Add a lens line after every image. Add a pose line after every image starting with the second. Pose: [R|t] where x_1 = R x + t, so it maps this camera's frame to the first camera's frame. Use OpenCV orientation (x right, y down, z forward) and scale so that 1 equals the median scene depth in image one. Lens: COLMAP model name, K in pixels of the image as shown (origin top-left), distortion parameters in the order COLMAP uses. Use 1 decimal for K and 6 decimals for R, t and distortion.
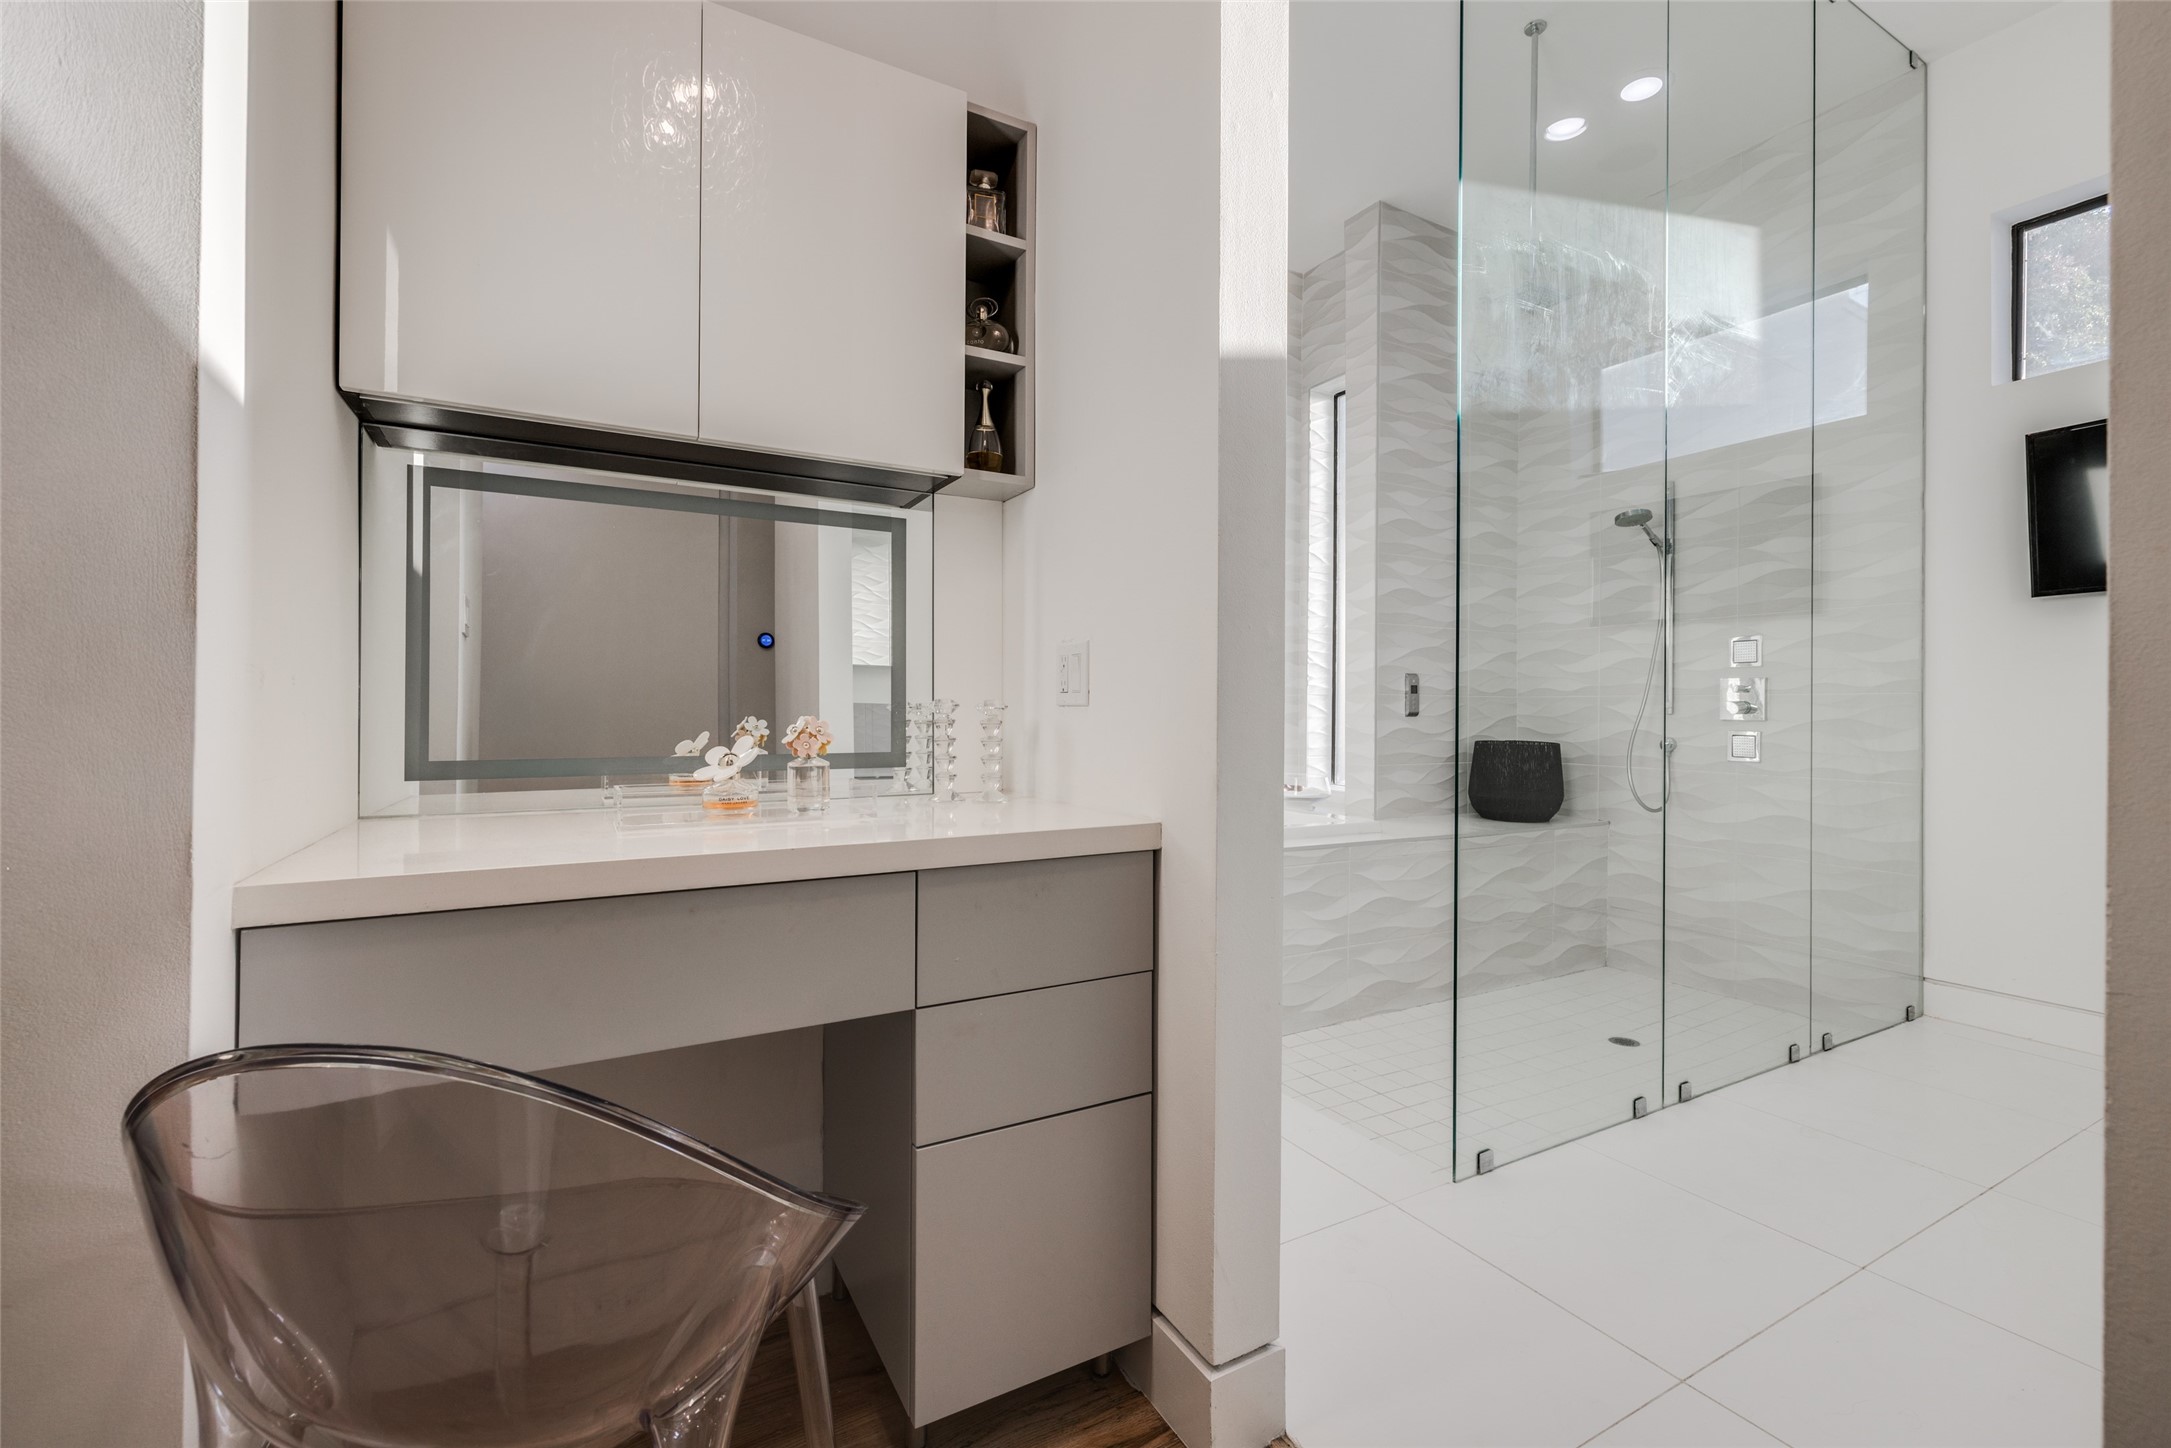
lens RADIAL K [[948.5, 0, 1125.4], [0, 948.5, 708.3], [0, 0, 1]] dist [-0.000429, 0.000108]
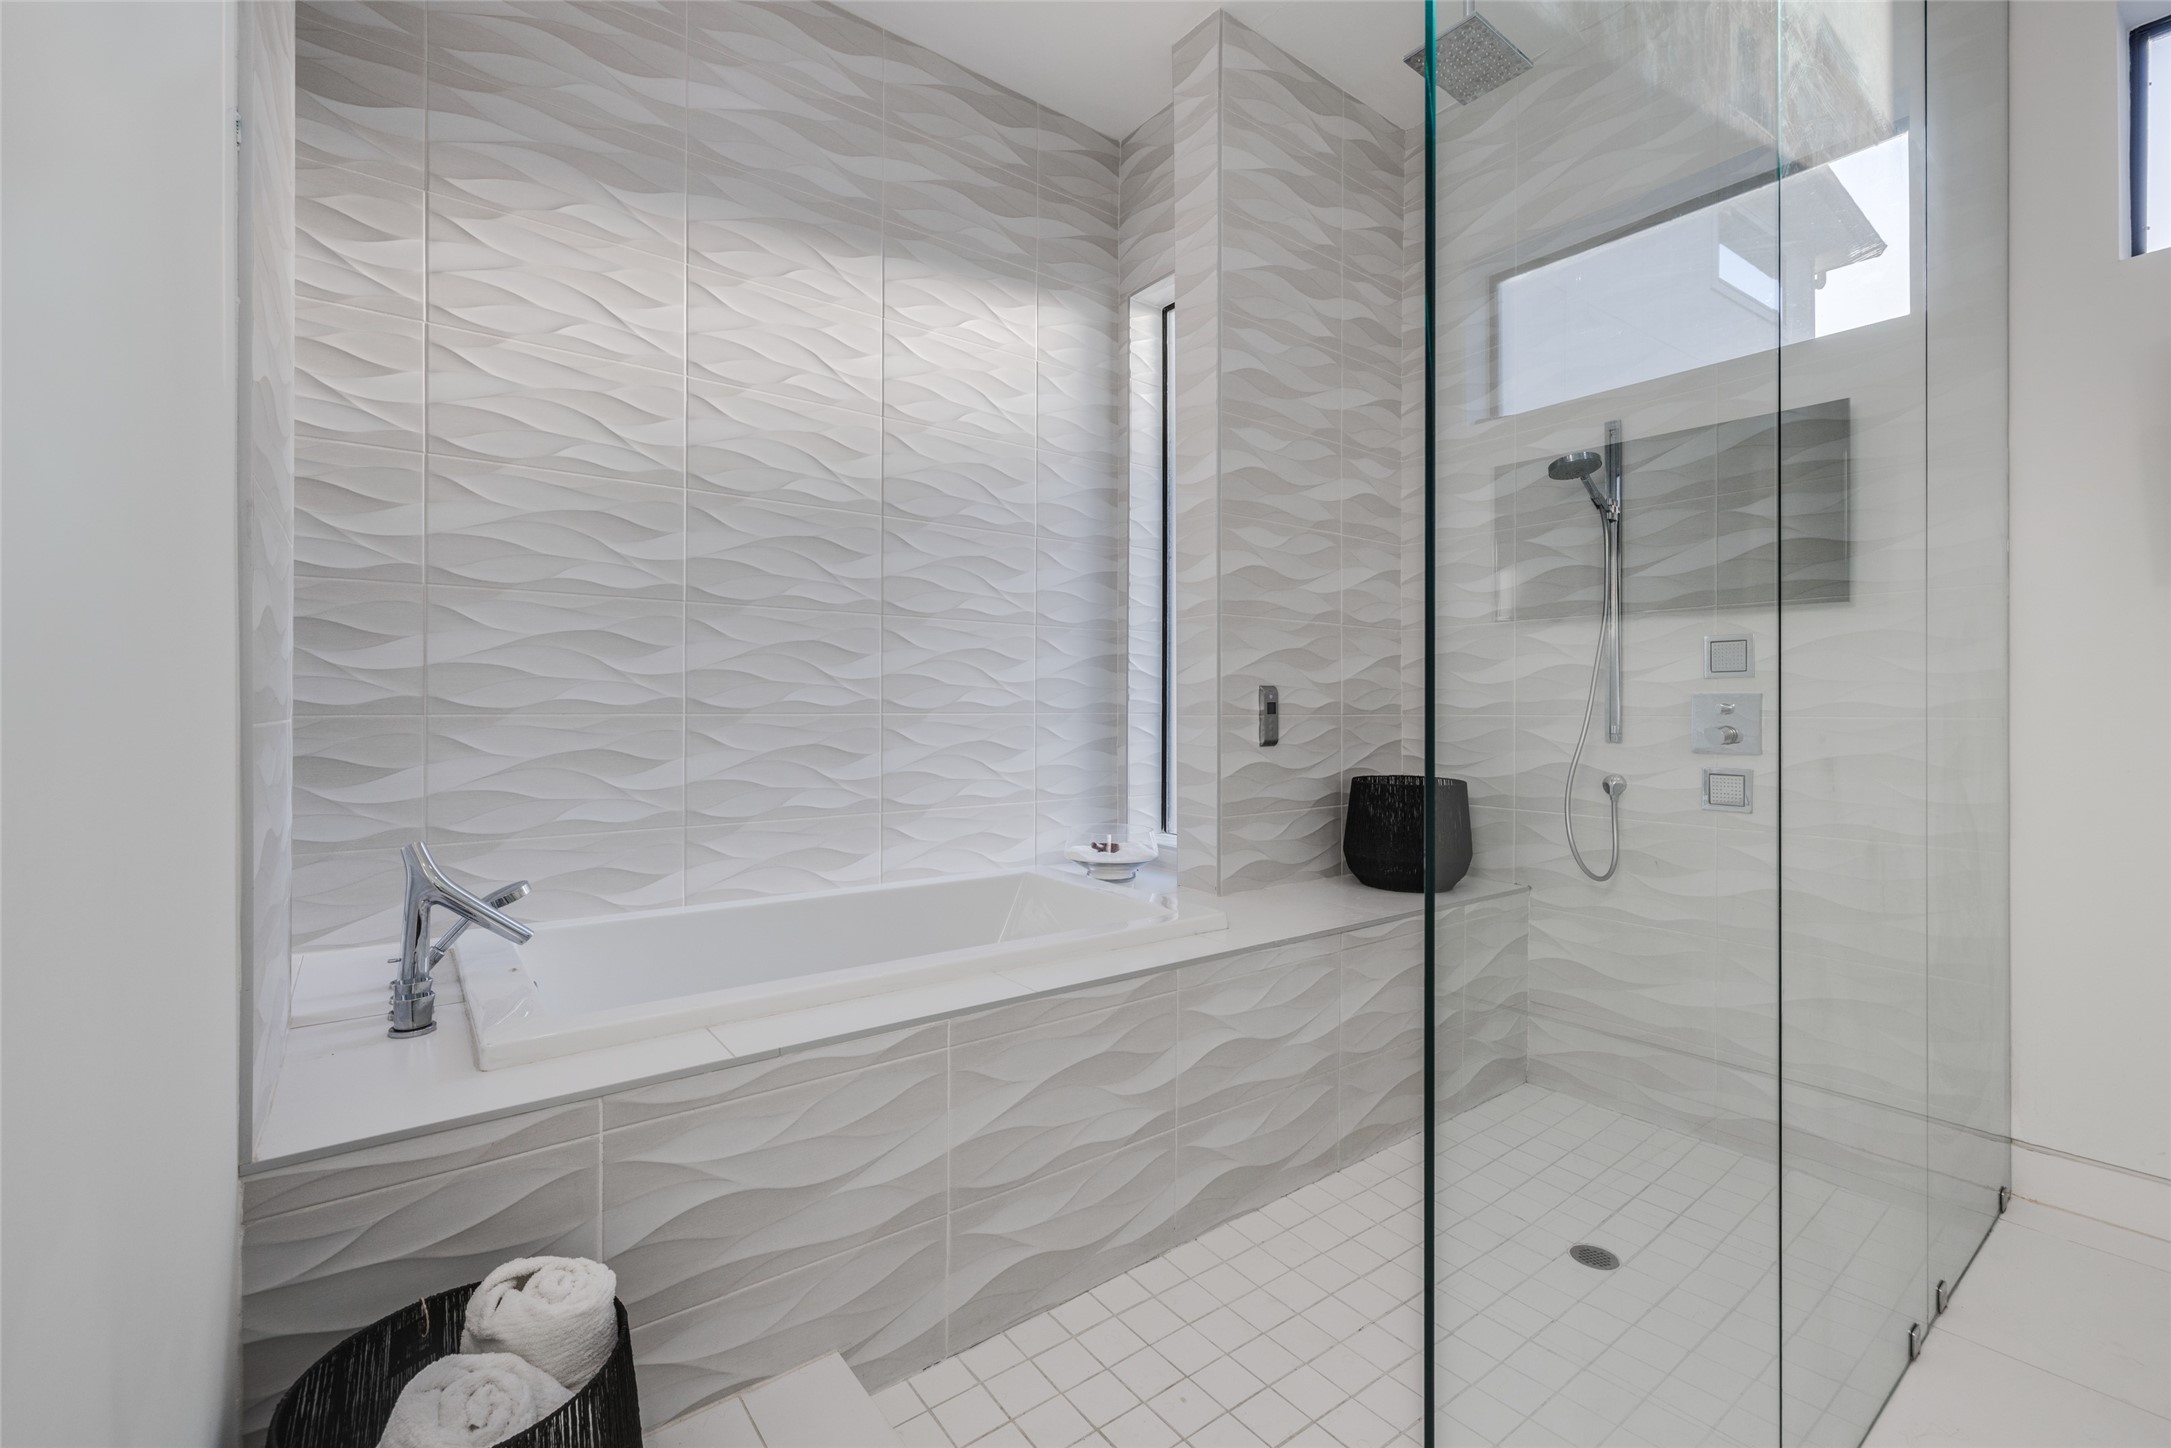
lens RADIAL K [[927.7, 0, 1090.2], [0, 927.7, 709.1], [0, 0, 1]] dist [-0.000207, 0.000131]
pose [[0.992944, -0.005230, 0.118471, 0.088037], [0.005045, 0.999986, 0.001856, -0.021352], [-0.118479, -0.001245, 0.992956, 0.329384]]
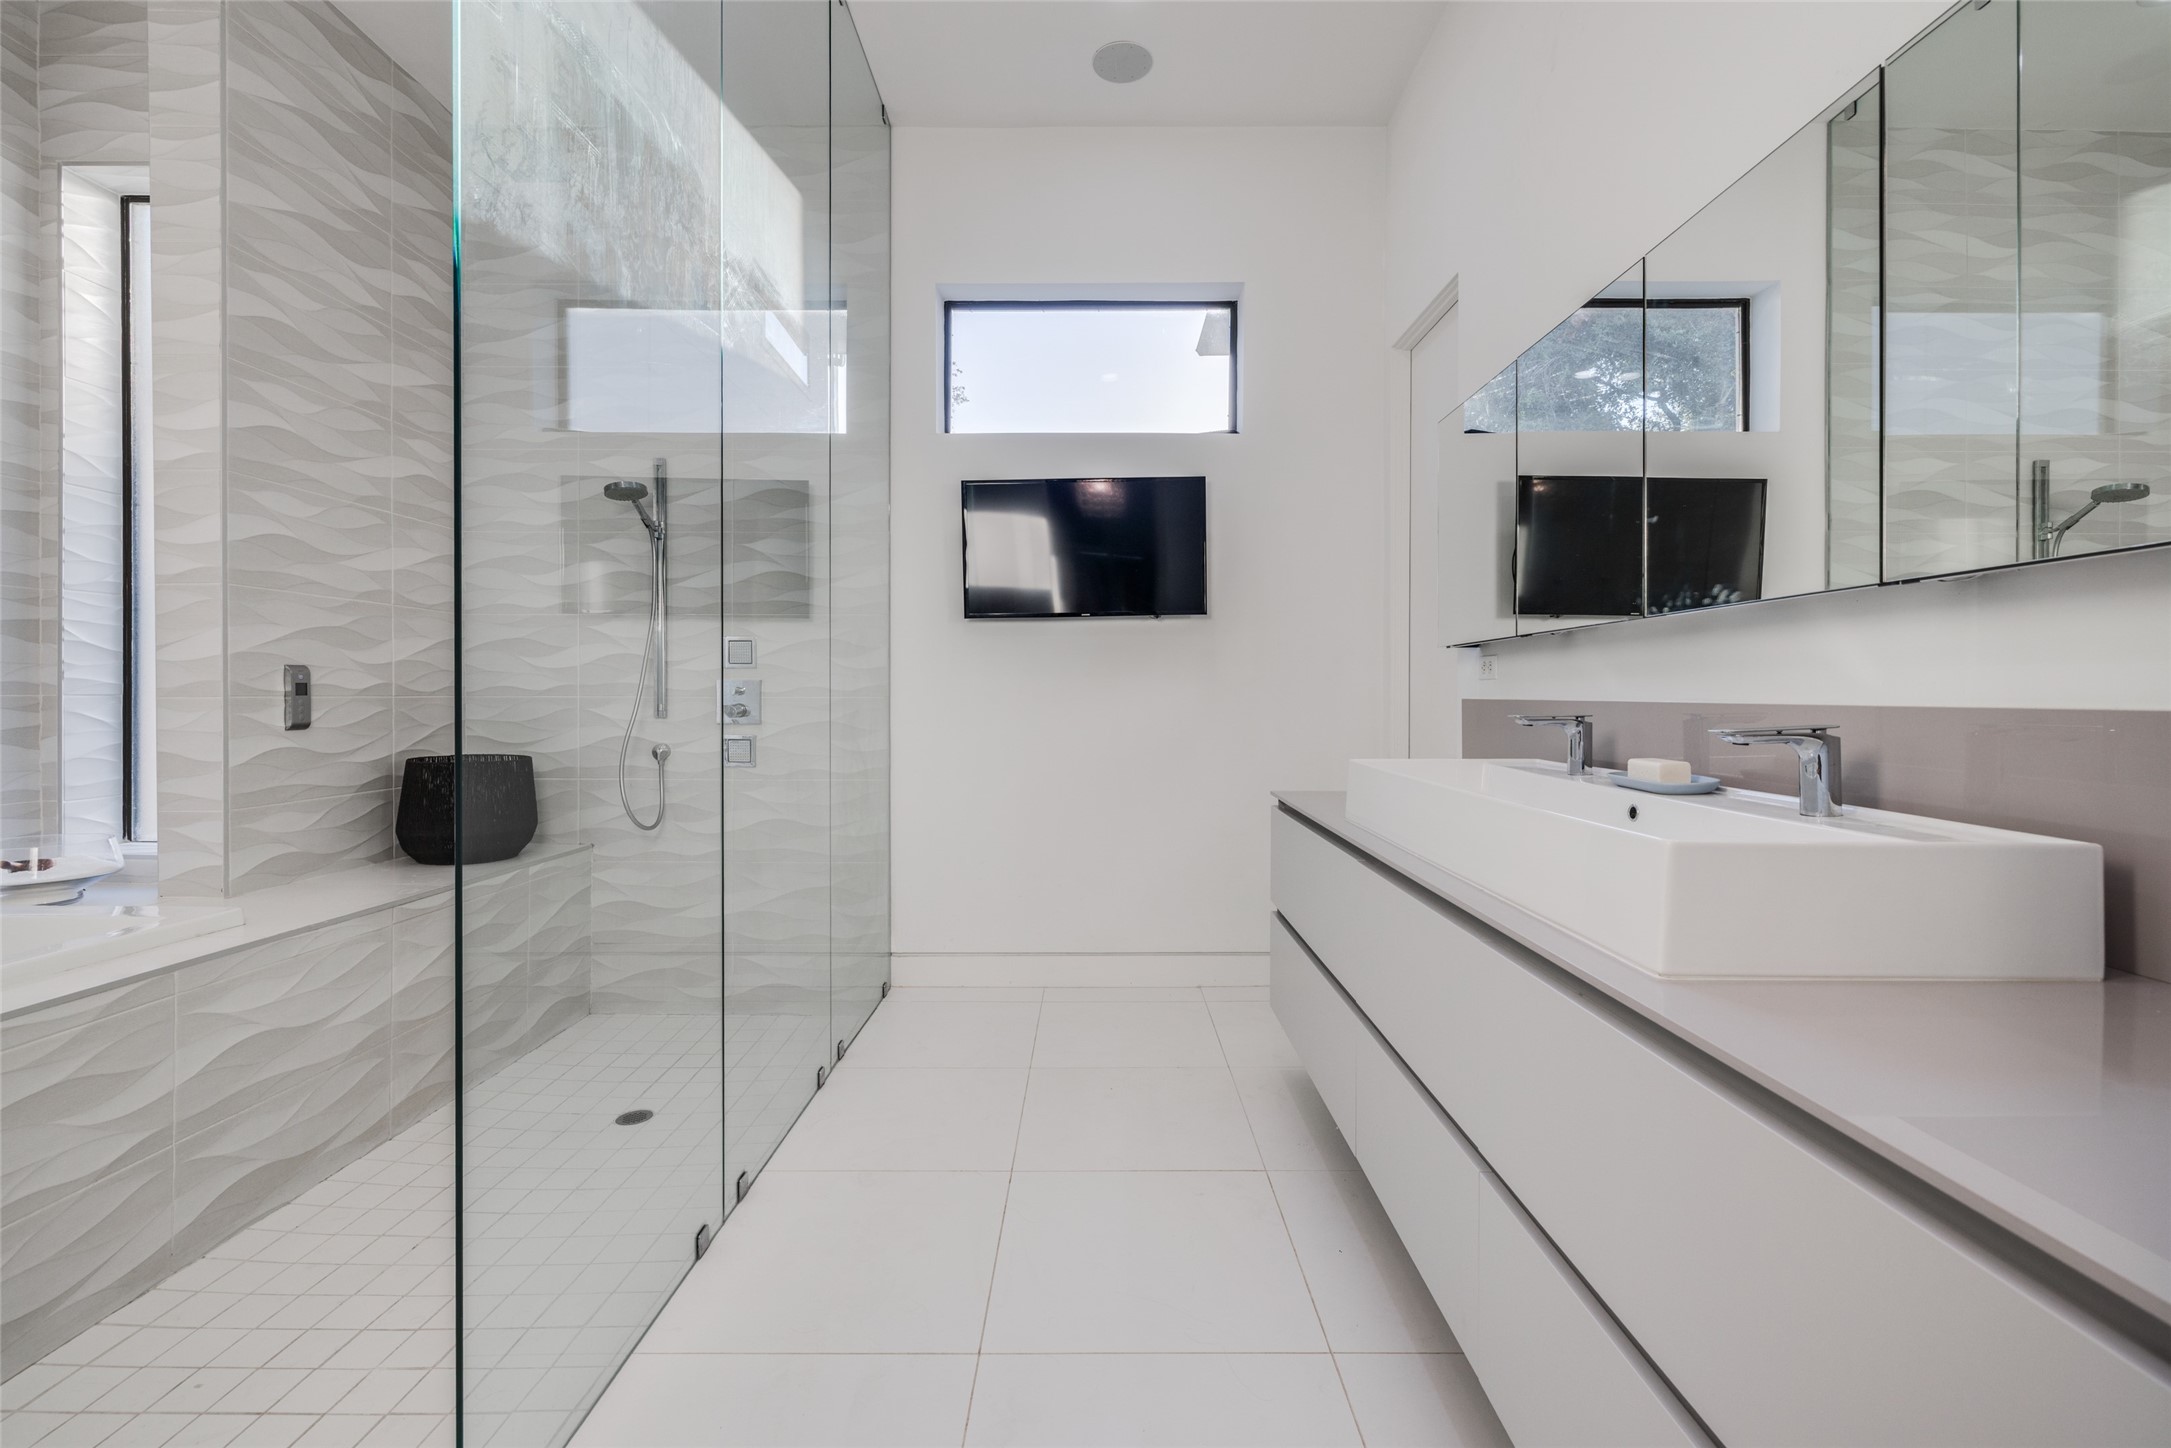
lens RADIAL K [[912.0, 0, 1097.8], [0, 912.0, 699.4], [0, 0, 1]] dist [0.000417, 0.000402]
pose [[0.507156, -0.010807, 0.861786, 0.036437], [0.000349, 0.999924, 0.012334, -0.020619], [-0.861854, -0.005955, 0.507121, 0.196336]]
